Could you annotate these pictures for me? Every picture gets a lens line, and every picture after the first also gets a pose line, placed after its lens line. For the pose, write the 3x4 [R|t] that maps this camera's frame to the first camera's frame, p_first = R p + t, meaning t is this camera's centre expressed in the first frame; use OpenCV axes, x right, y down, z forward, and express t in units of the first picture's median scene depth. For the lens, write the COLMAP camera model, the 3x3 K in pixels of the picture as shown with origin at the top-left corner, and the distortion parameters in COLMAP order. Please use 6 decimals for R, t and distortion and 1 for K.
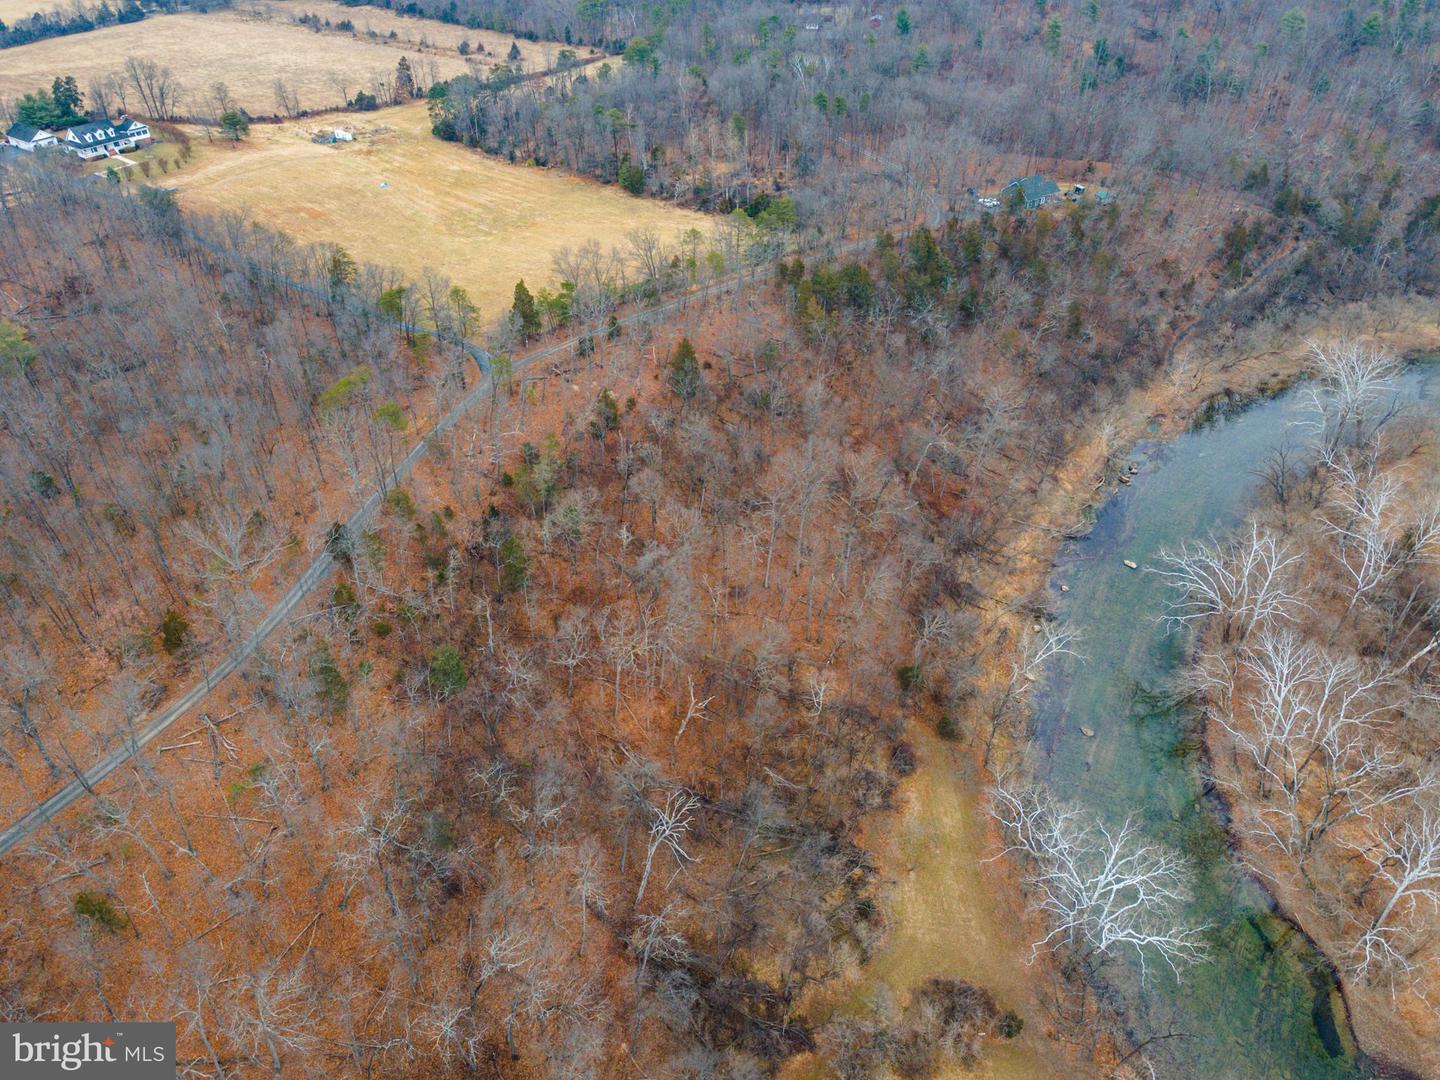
lens RADIAL K [[1031.4, 0, 713.6], [0, 1031.4, 554.5], [0, 0, 1]] dist [0.008355, 0.045642]
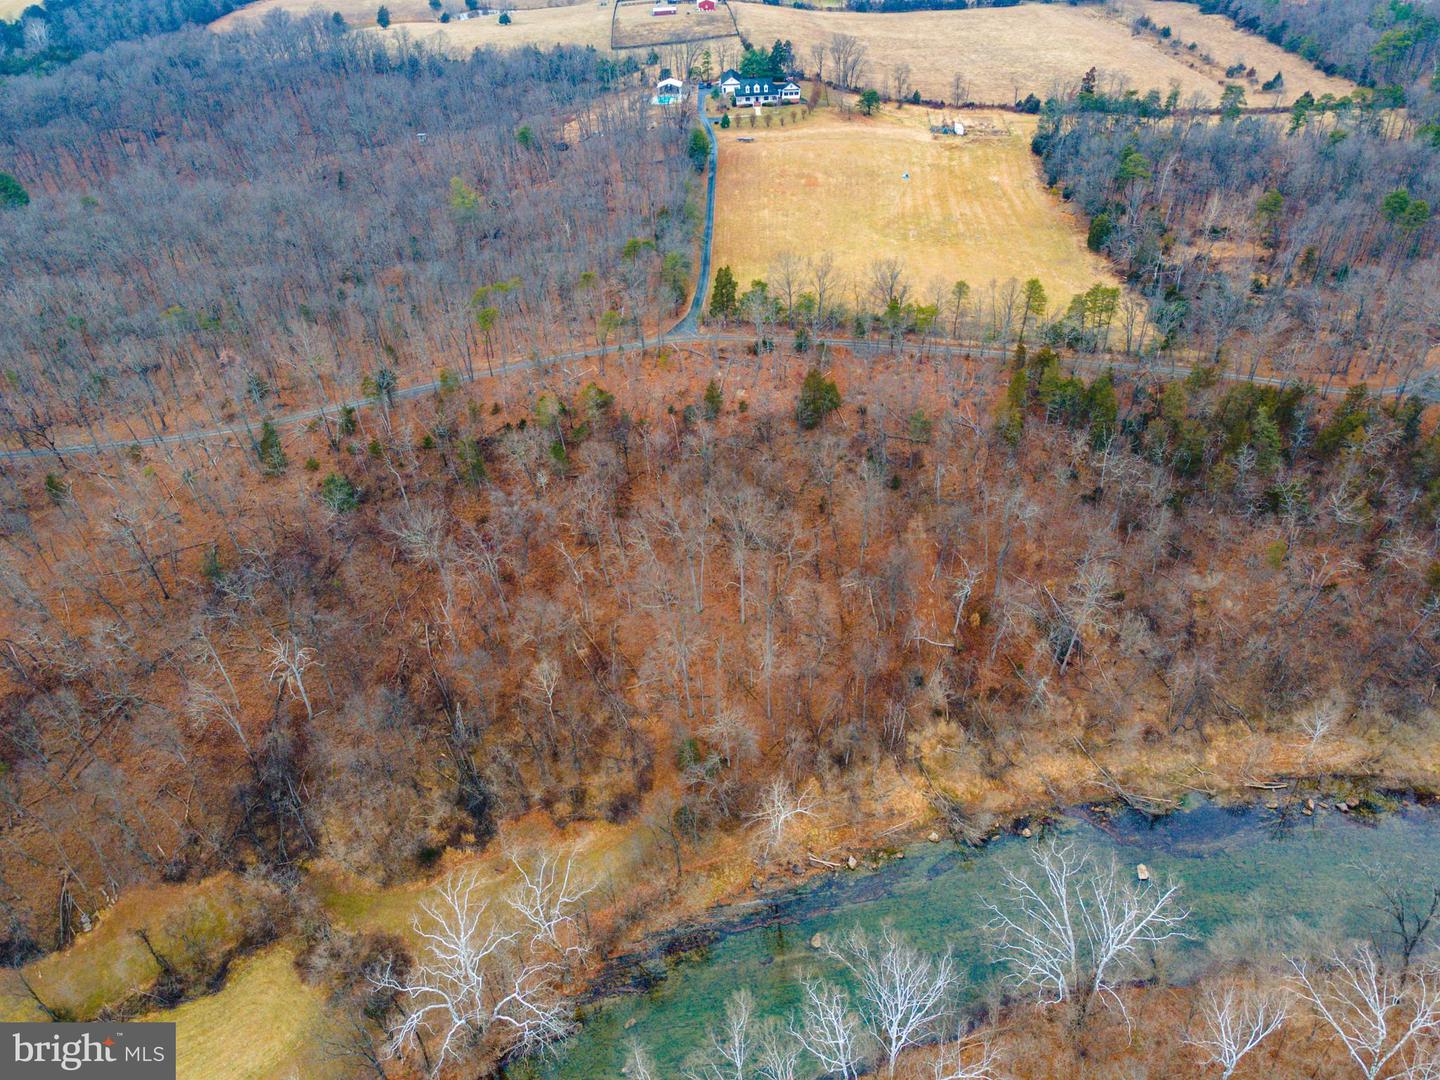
lens RADIAL K [[1031.4, 0, 713.6], [0, 1031.4, 554.5], [0, 0, 1]] dist [0.008355, 0.045642]
pose [[0.605360, 0.466094, -0.645210, 0.412684], [-0.461005, 0.866123, 0.193147, -0.131102], [0.648855, 0.180521, 0.739188, 0.154657]]
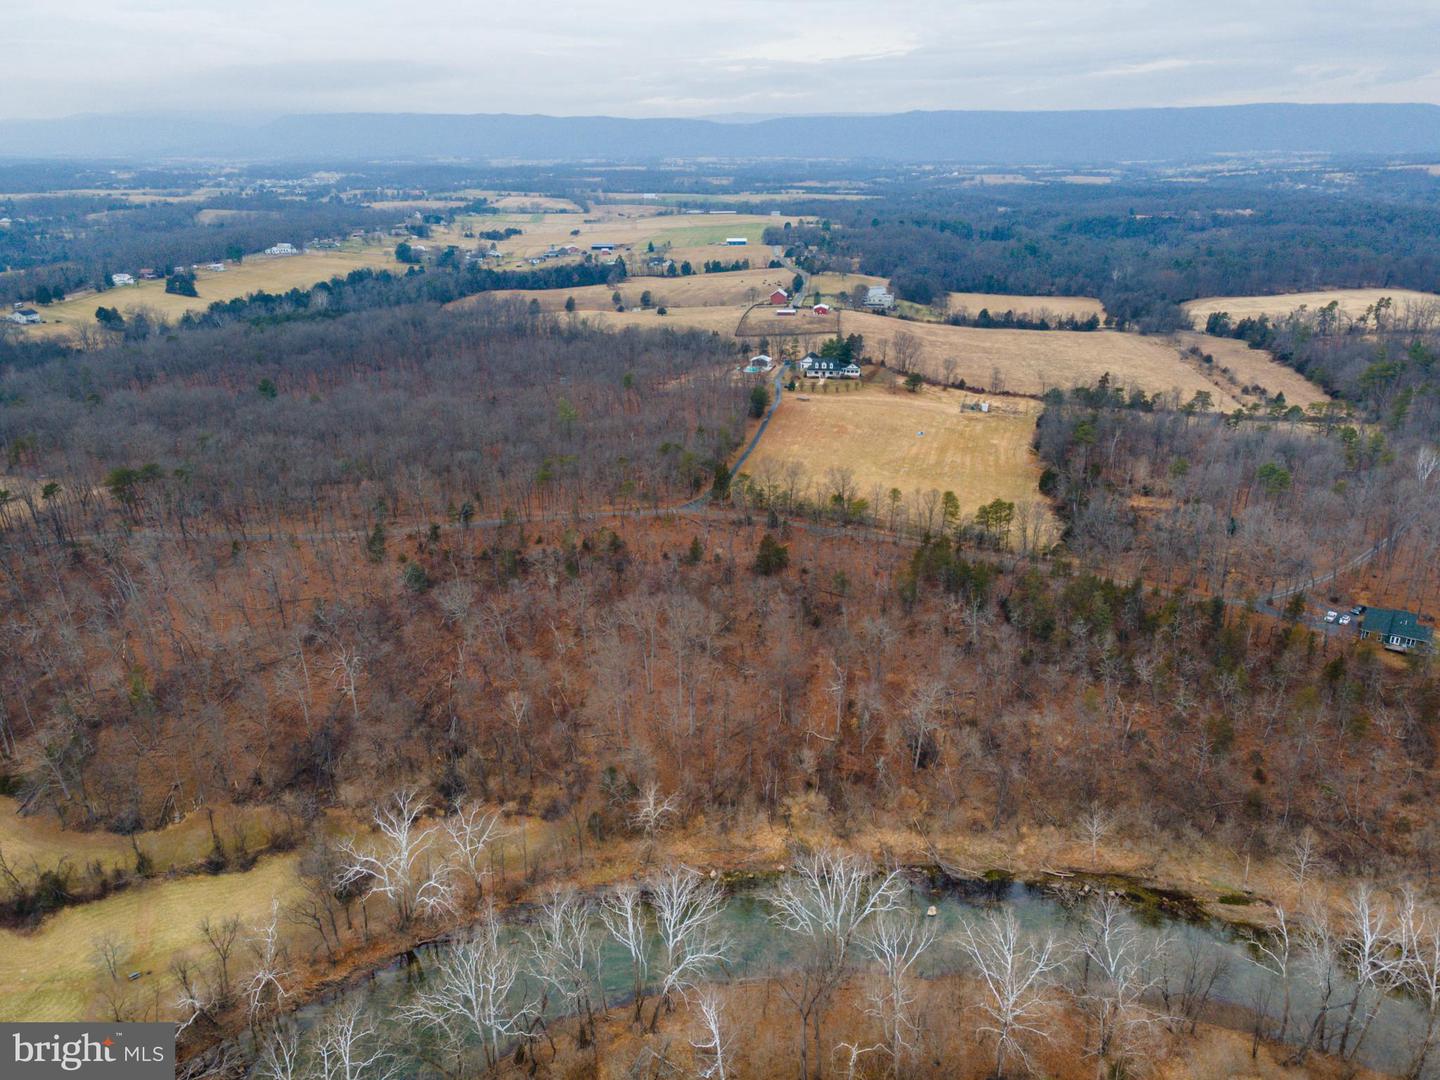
lens RADIAL K [[1031.4, 0, 713.6], [0, 1031.4, 554.5], [0, 0, 1]] dist [0.008355, 0.045642]
pose [[0.445923, 0.335371, -0.829867, 0.687342], [-0.550610, 0.833751, 0.041074, -0.132009], [0.705678, 0.438617, 0.556448, 0.142499]]
